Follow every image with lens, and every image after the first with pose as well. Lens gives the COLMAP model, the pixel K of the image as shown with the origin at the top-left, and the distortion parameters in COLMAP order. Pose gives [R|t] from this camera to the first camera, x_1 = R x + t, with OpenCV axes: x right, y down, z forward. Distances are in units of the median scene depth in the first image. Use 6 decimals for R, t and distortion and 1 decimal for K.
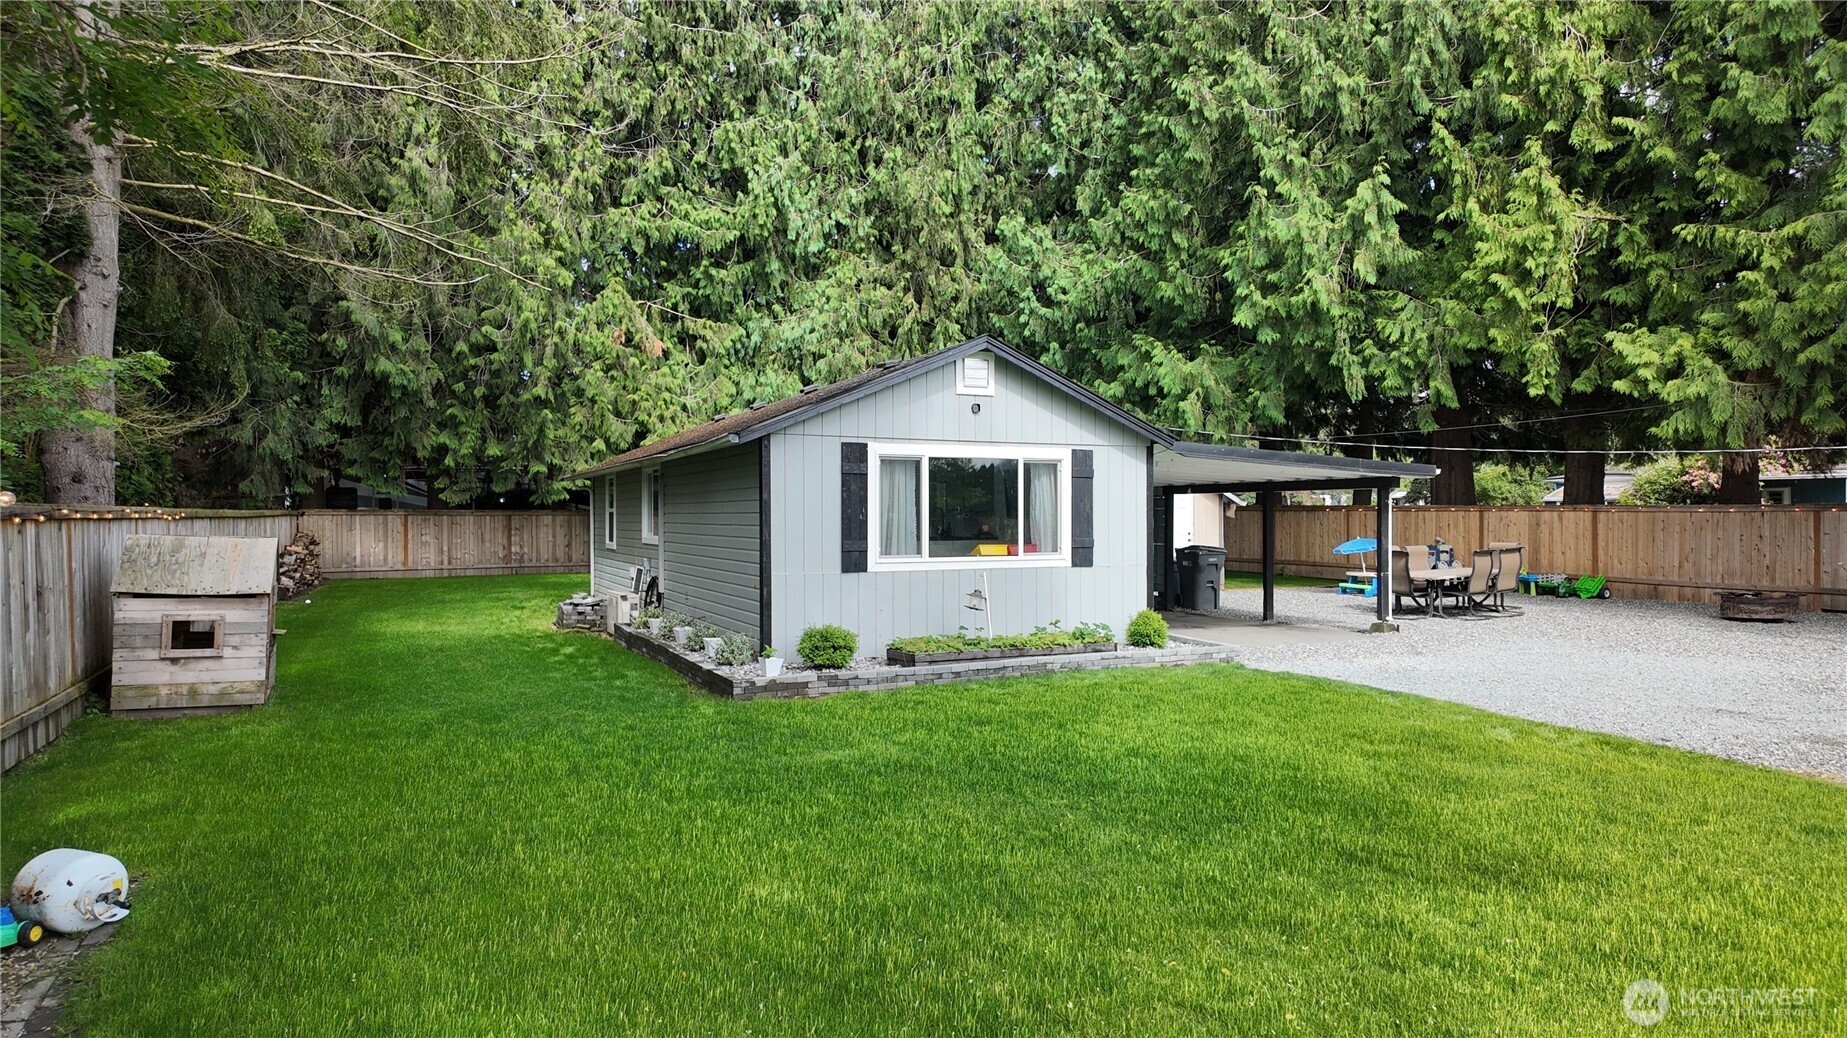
lens RADIAL K [[1069.9, 0, 929.8], [0, 1069.9, 526.3], [0, 0, 1]] dist [0.071632, -0.059049]
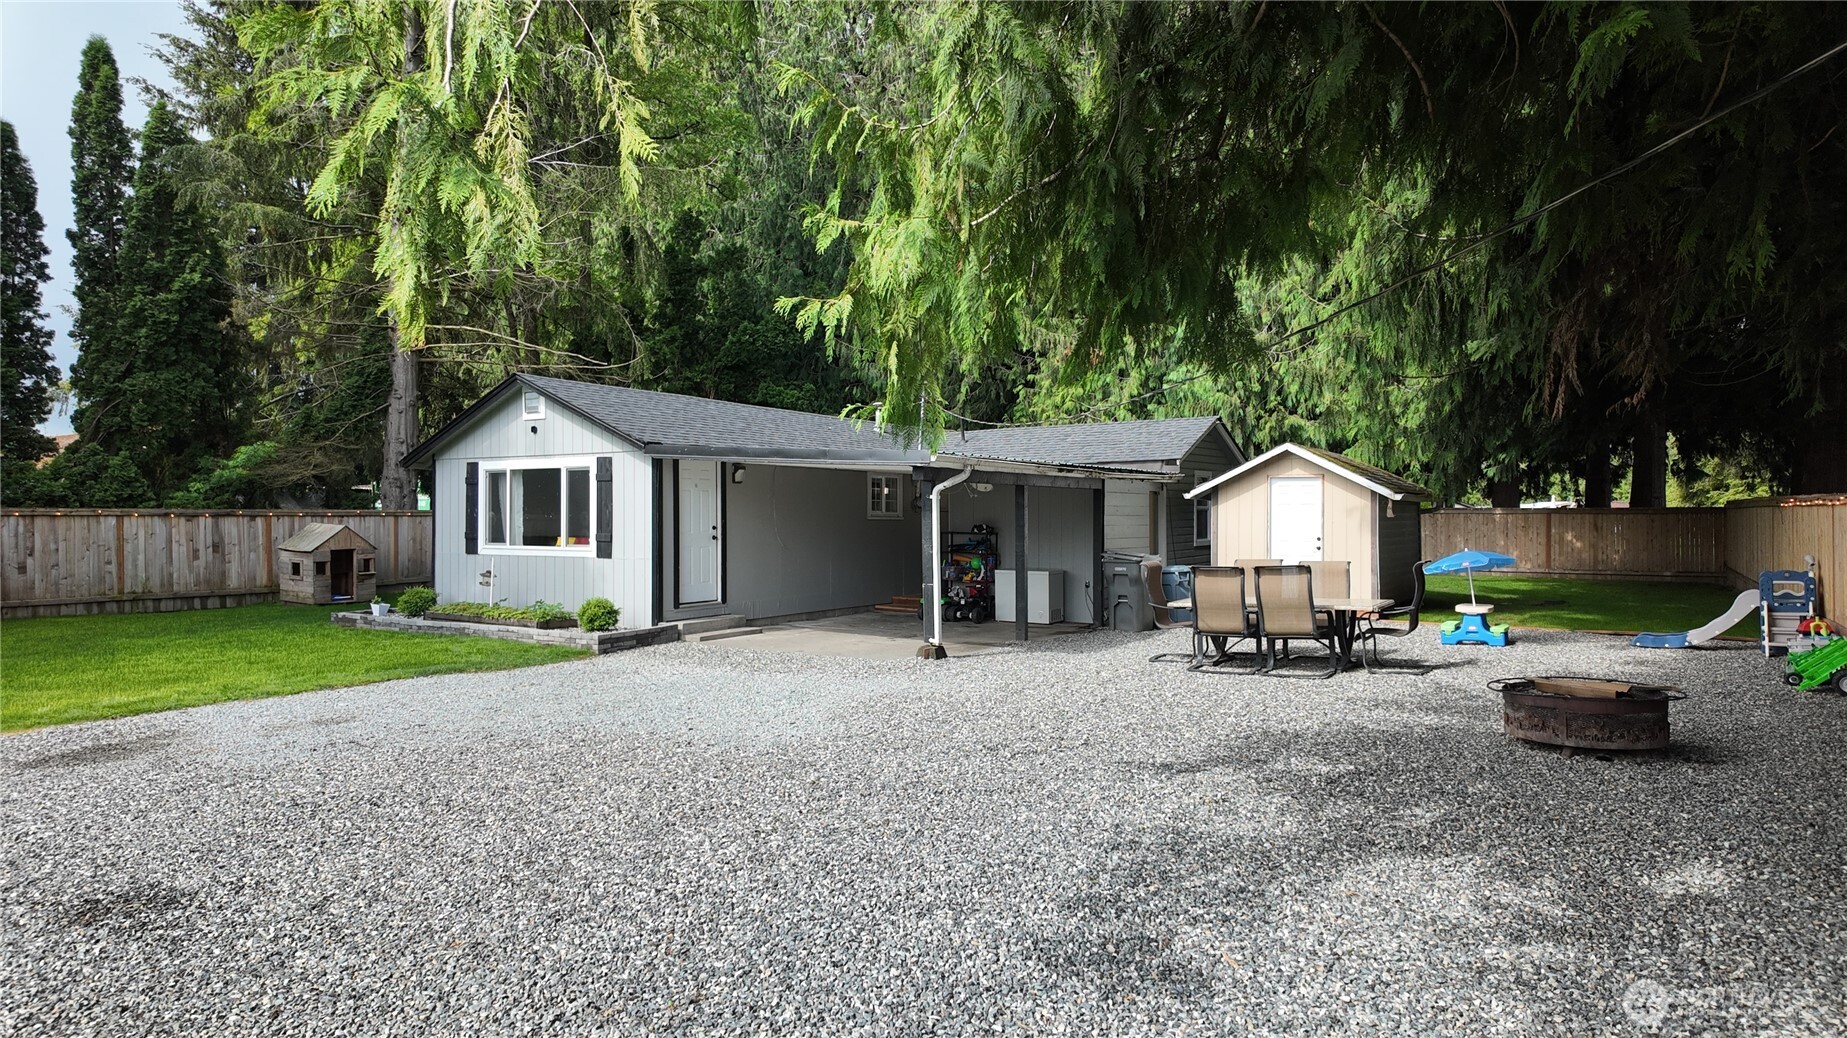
lens RADIAL K [[1079.6, 0, 923.5], [0, 1079.6, 519.0], [0, 0, 1]] dist [0.009292, 0.001173]
pose [[0.513570, 0.002420, -0.858044, 0.877079], [-0.010026, 0.999945, -0.003181, -0.002870], [0.857989, 0.010236, 0.513566, 0.467060]]
